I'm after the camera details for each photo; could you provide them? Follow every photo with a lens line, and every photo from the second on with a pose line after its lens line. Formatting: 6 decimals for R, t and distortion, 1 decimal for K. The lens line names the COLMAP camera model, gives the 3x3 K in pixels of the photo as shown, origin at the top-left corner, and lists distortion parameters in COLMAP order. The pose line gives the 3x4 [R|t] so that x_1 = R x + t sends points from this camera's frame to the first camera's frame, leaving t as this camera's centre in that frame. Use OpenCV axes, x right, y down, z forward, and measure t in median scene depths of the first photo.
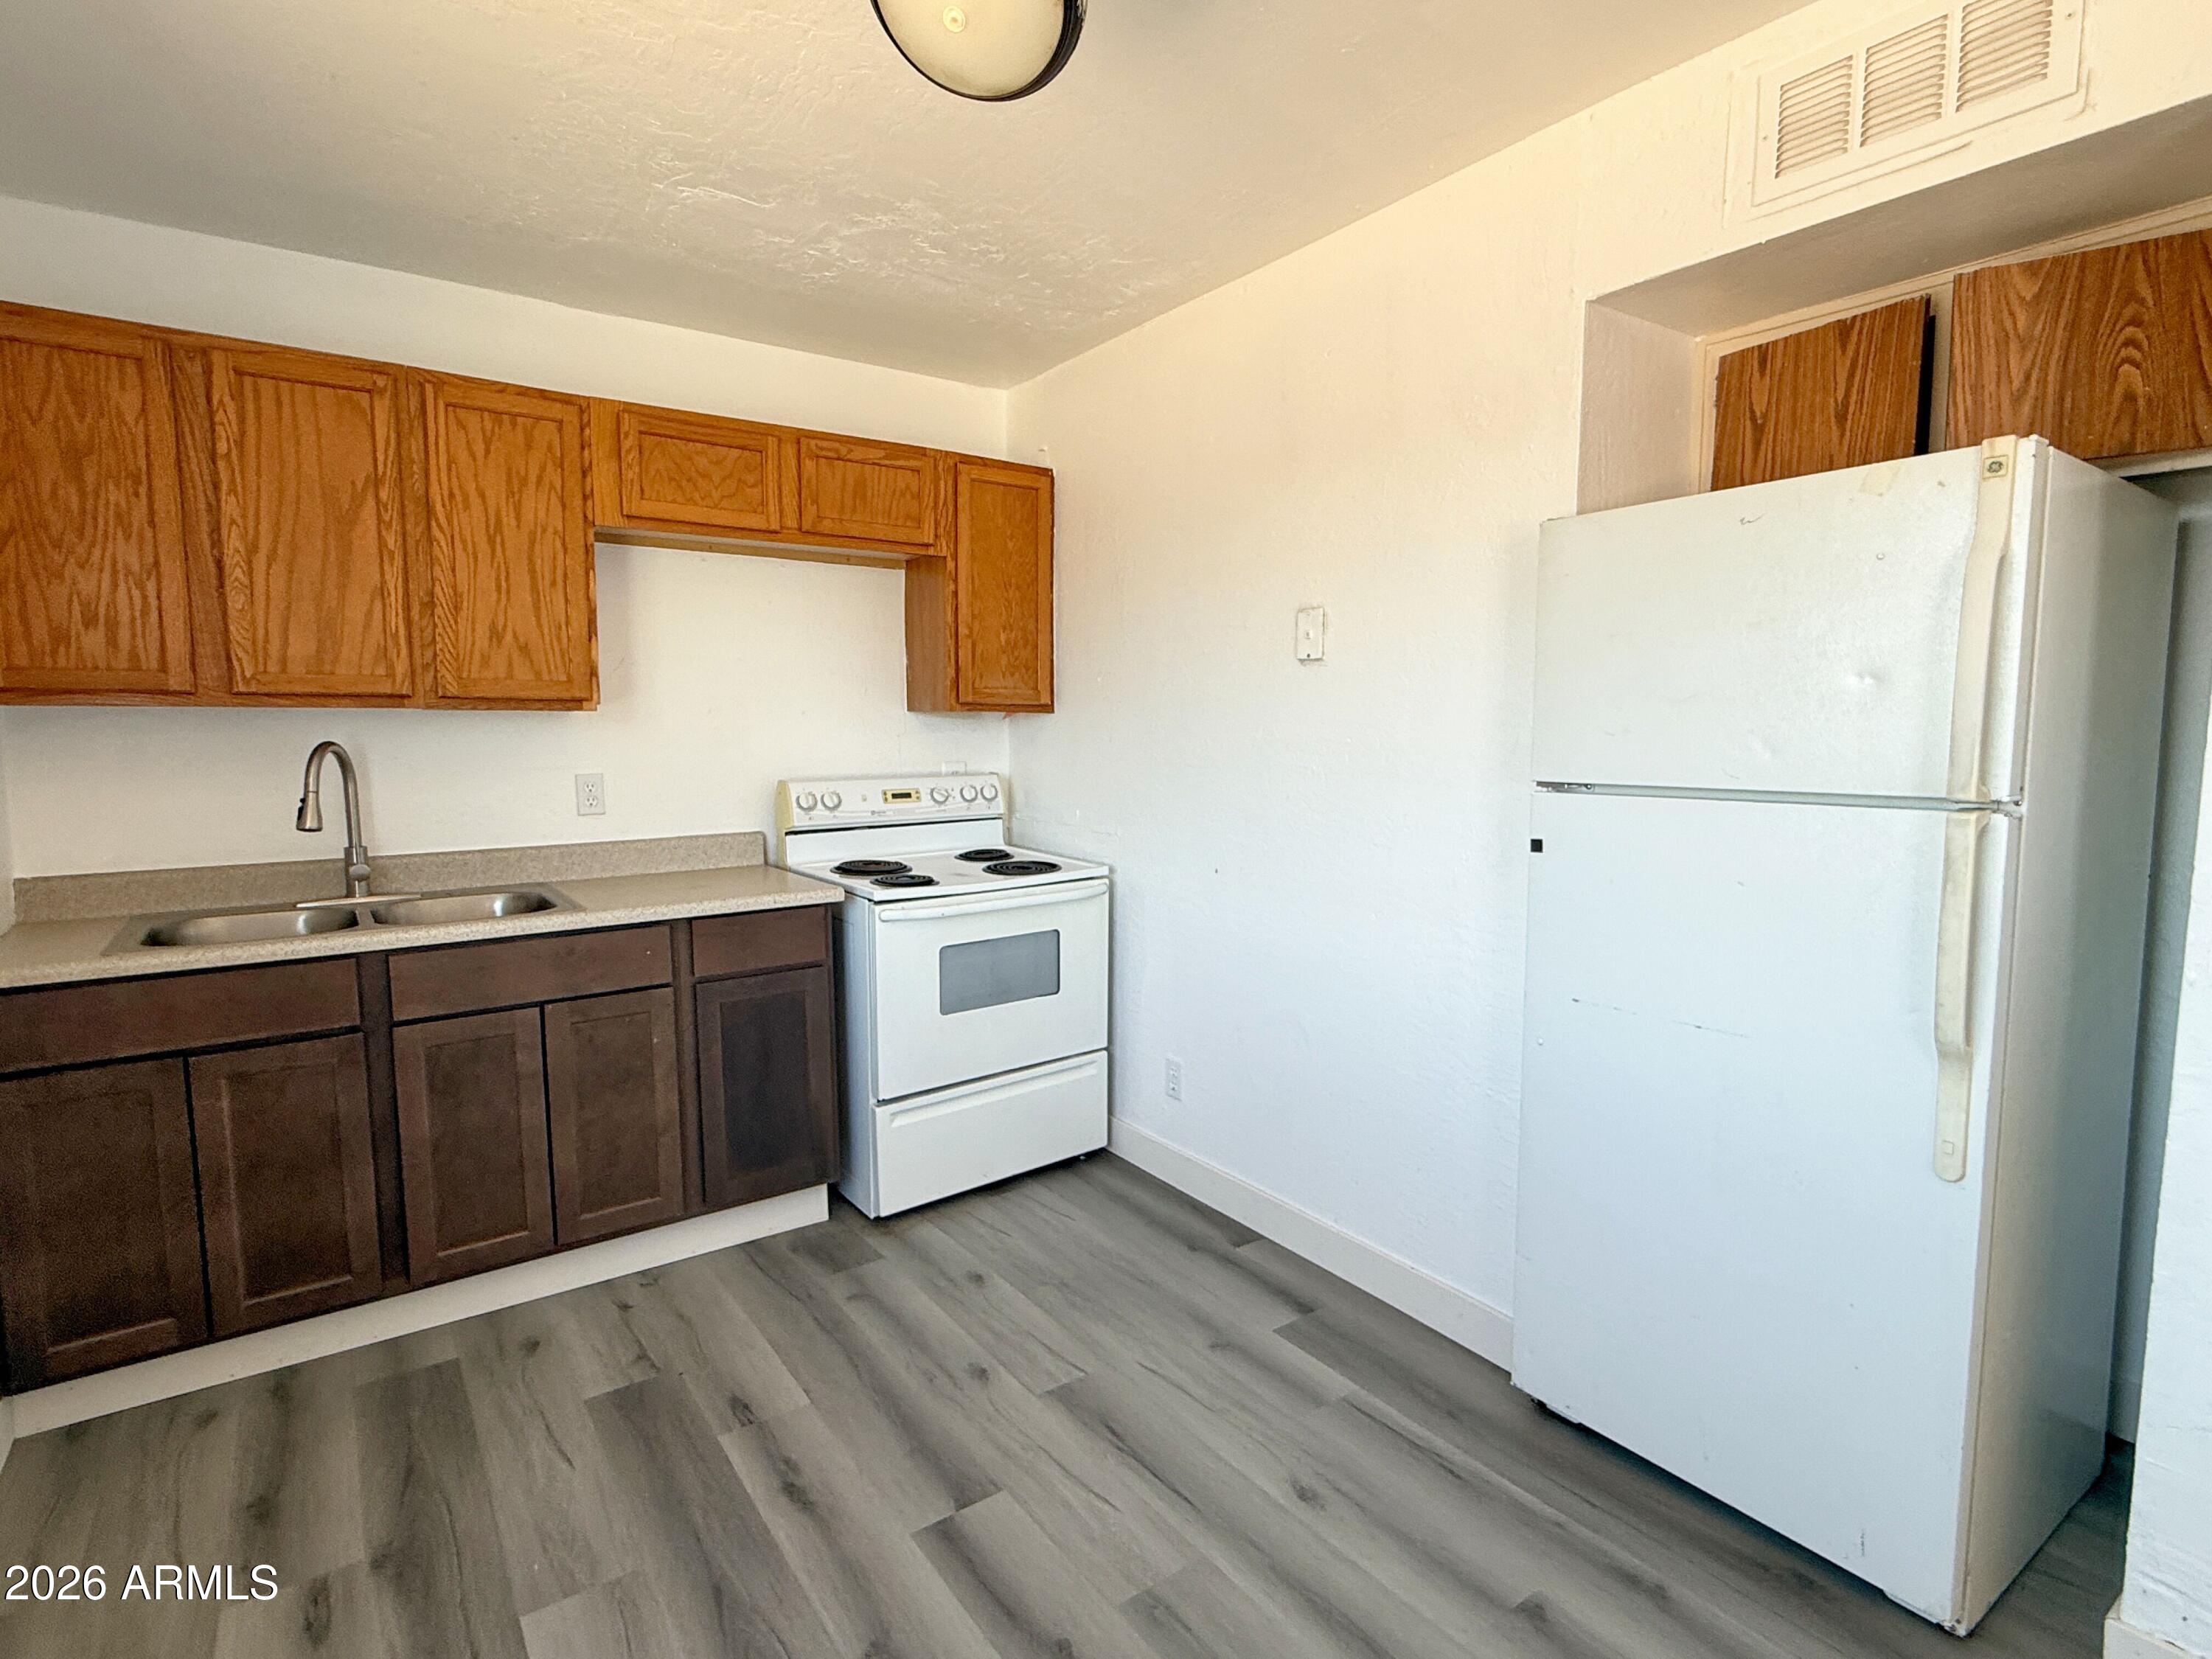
lens RADIAL K [[1108.6, 0, 1114.7], [0, 1108.6, 835.1], [0, 0, 1]] dist [-0.000451, -0.003621]
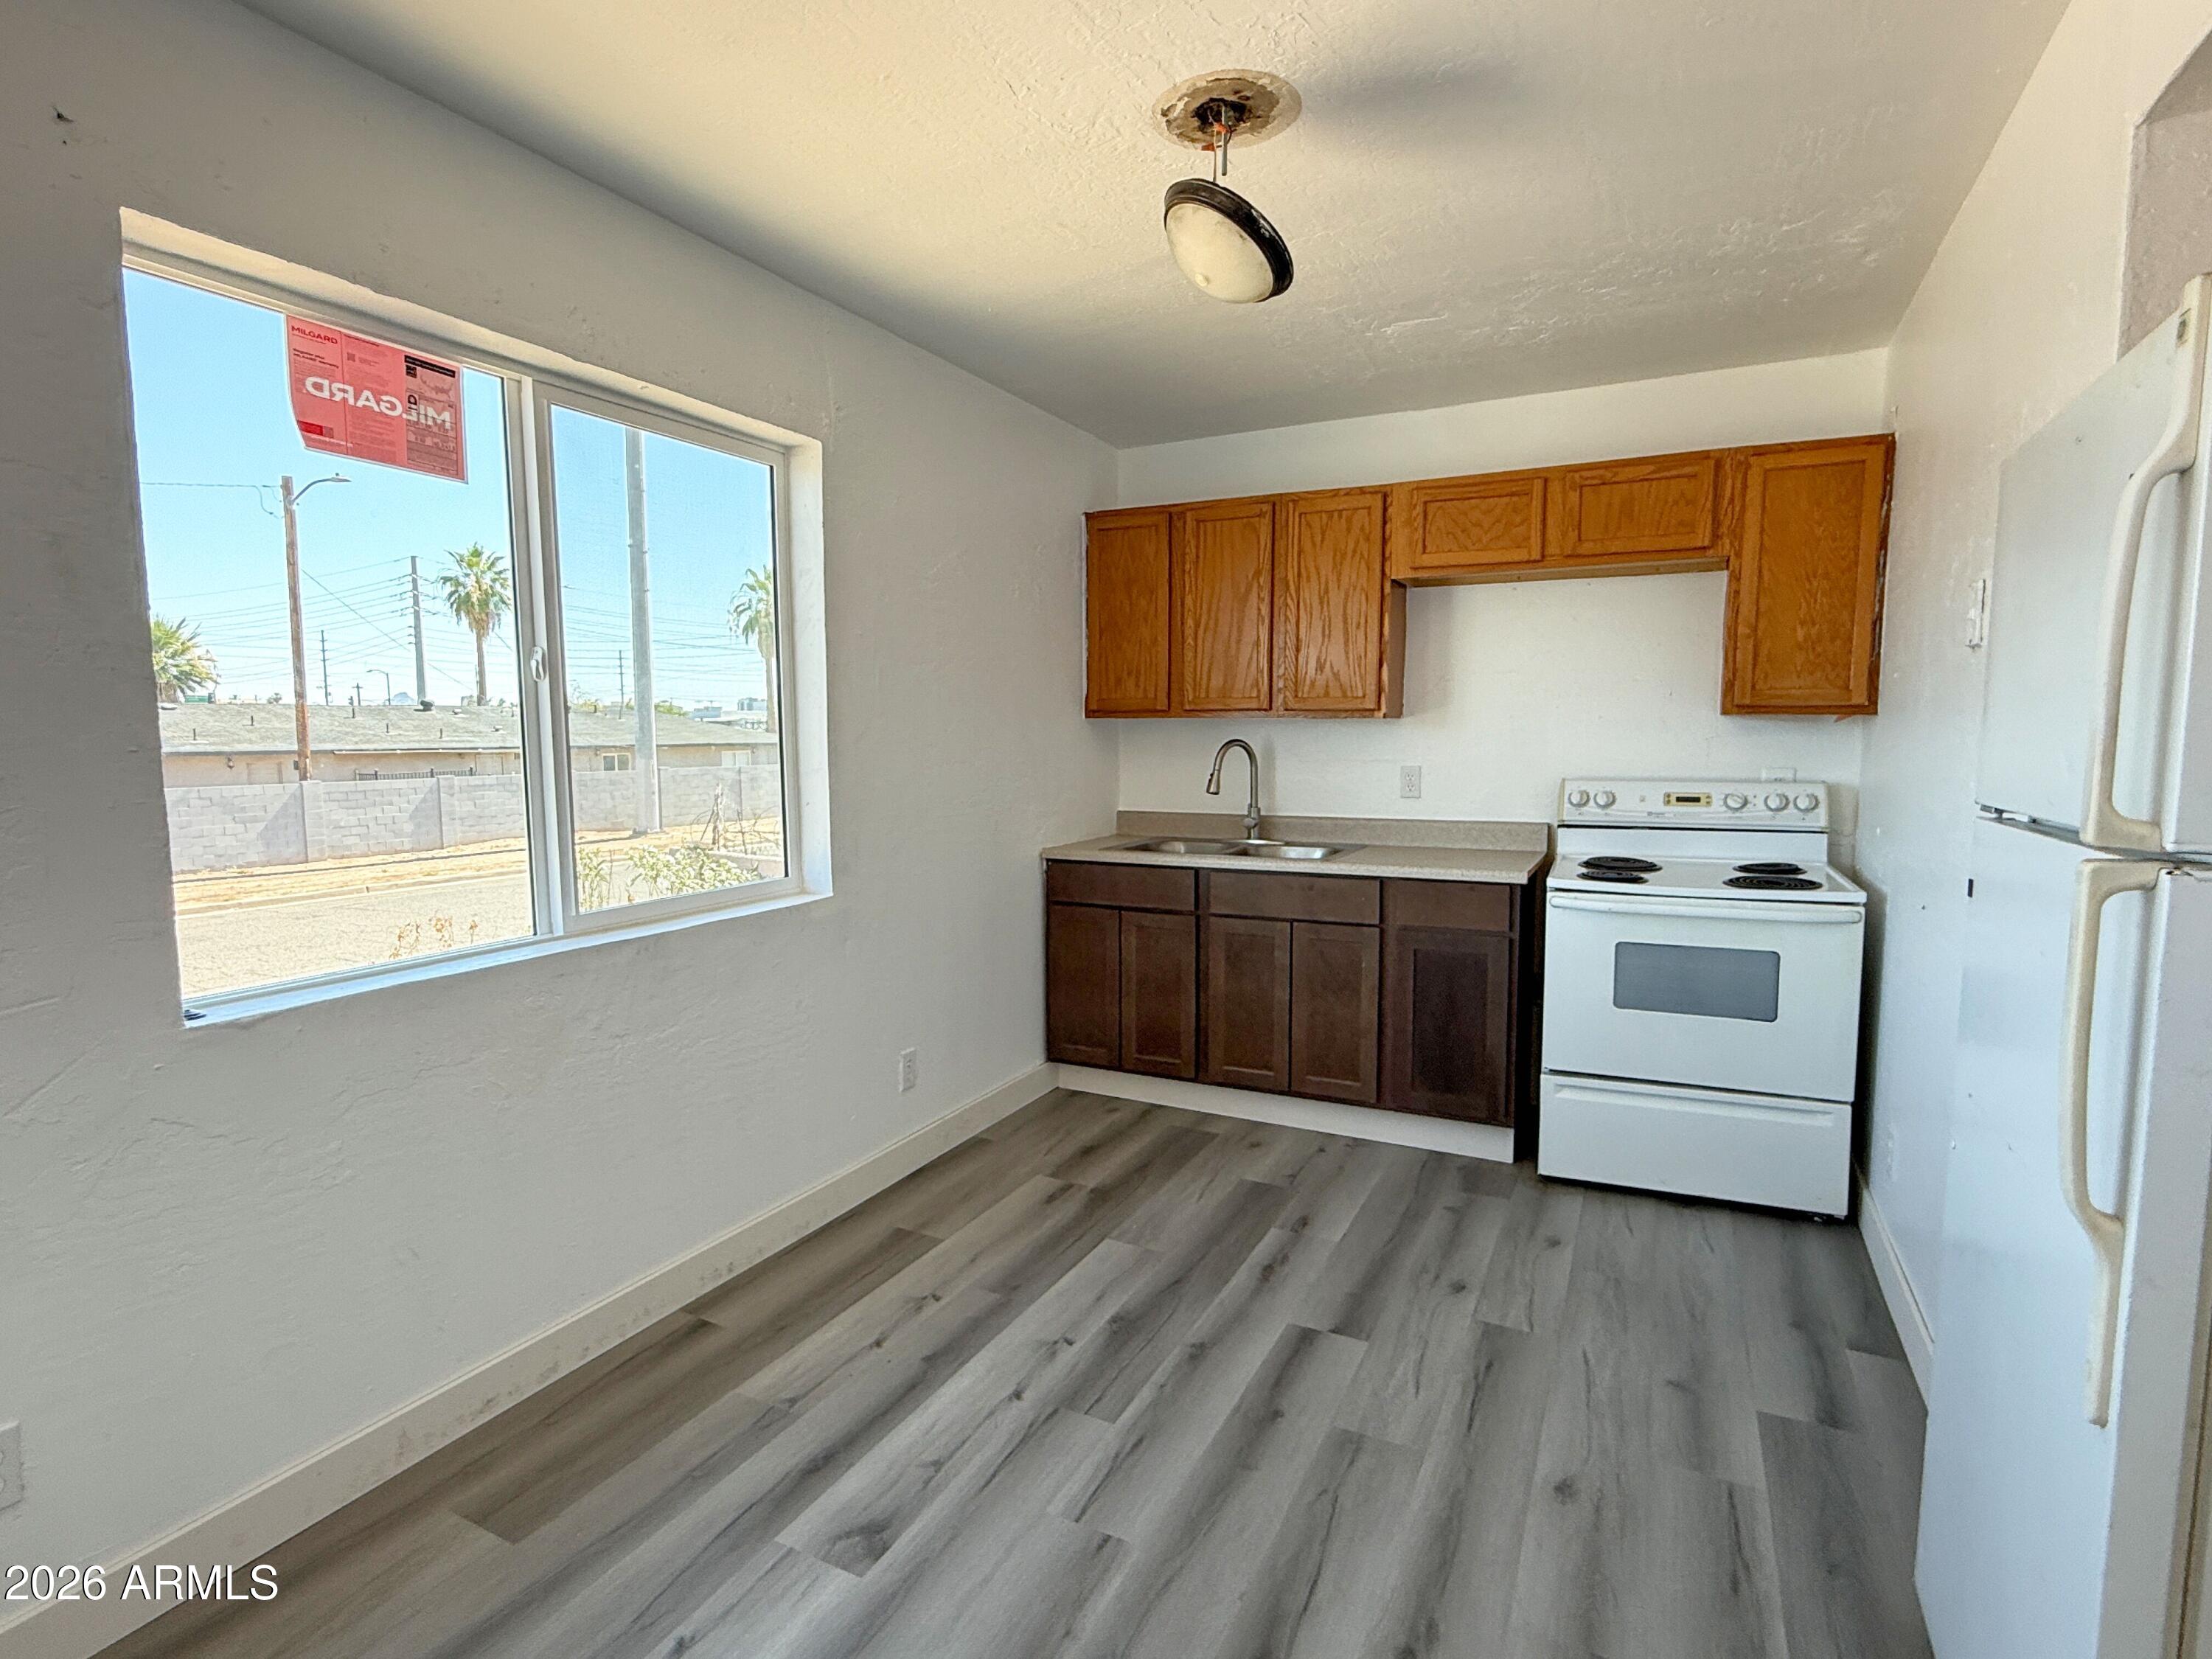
lens RADIAL K [[1108.6, 0, 1097.3], [0, 1108.6, 835.0], [0, 0, 1]] dist [-0.000451, -0.003621]
pose [[0.456487, 0.083787, -0.885776, 0.592244], [-0.087898, 0.994933, 0.048814, -0.007120], [0.885378, 0.055575, 0.461538, 0.089227]]
